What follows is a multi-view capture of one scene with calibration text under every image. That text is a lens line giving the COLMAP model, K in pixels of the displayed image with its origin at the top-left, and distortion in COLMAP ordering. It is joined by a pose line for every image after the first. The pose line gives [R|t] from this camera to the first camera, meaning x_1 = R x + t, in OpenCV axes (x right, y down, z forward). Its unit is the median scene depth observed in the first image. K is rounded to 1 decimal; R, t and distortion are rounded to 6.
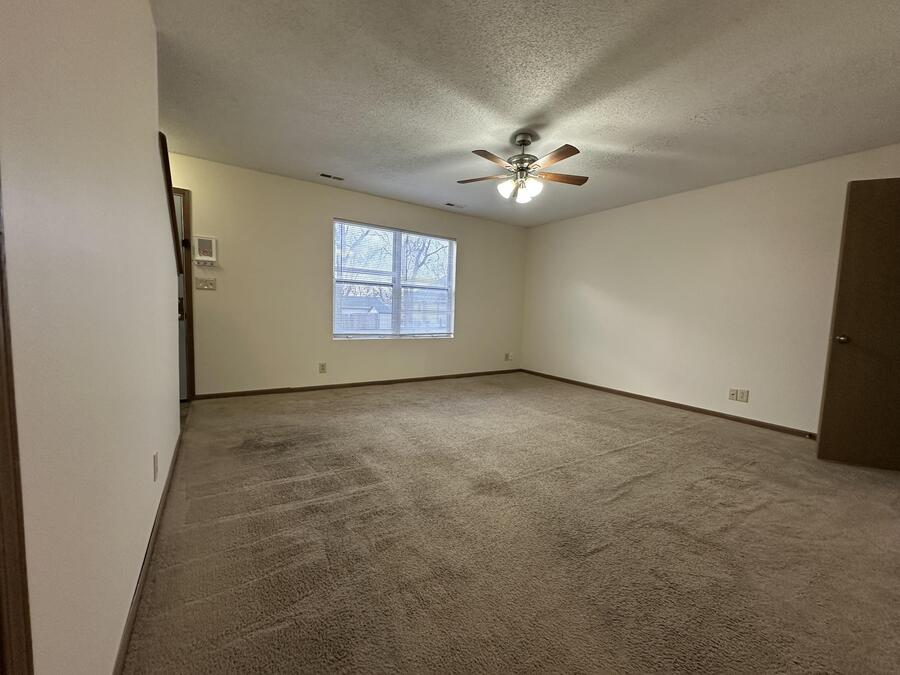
lens RADIAL K [[359.3, 0, 449.3], [0, 359.3, 338.3], [0, 0, 1]] dist [-0.002086, -0.000189]
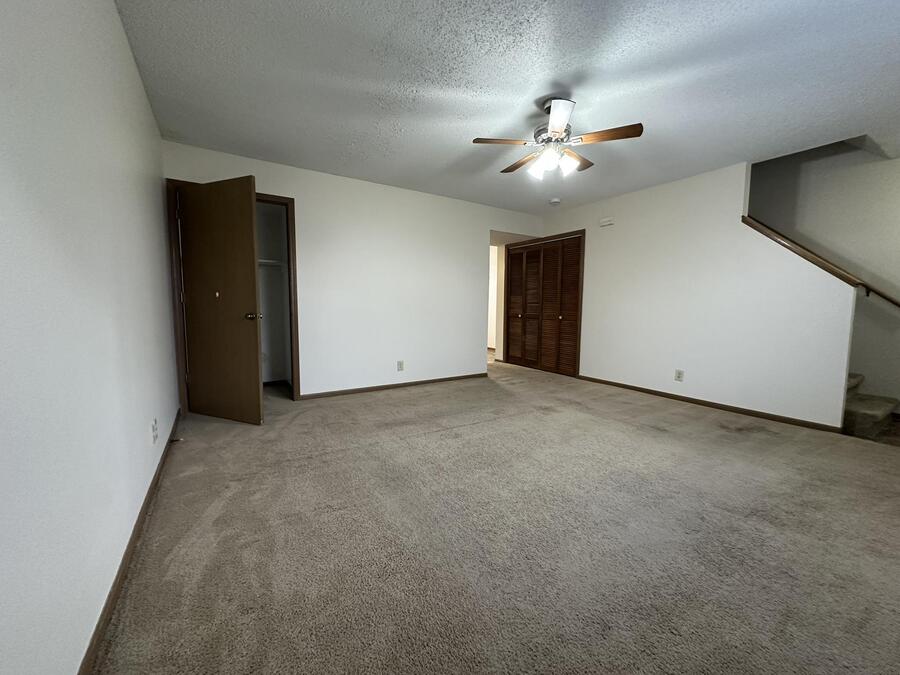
lens RADIAL K [[359.3, 0, 449.3], [0, 359.3, 338.3], [0, 0, 1]] dist [-0.002086, -0.000189]
pose [[-0.999080, -0.042875, -0.001046, 0.467083], [-0.042426, 0.984466, 0.170371, -0.150552], [-0.006275, 0.170258, -0.985380, 2.092902]]
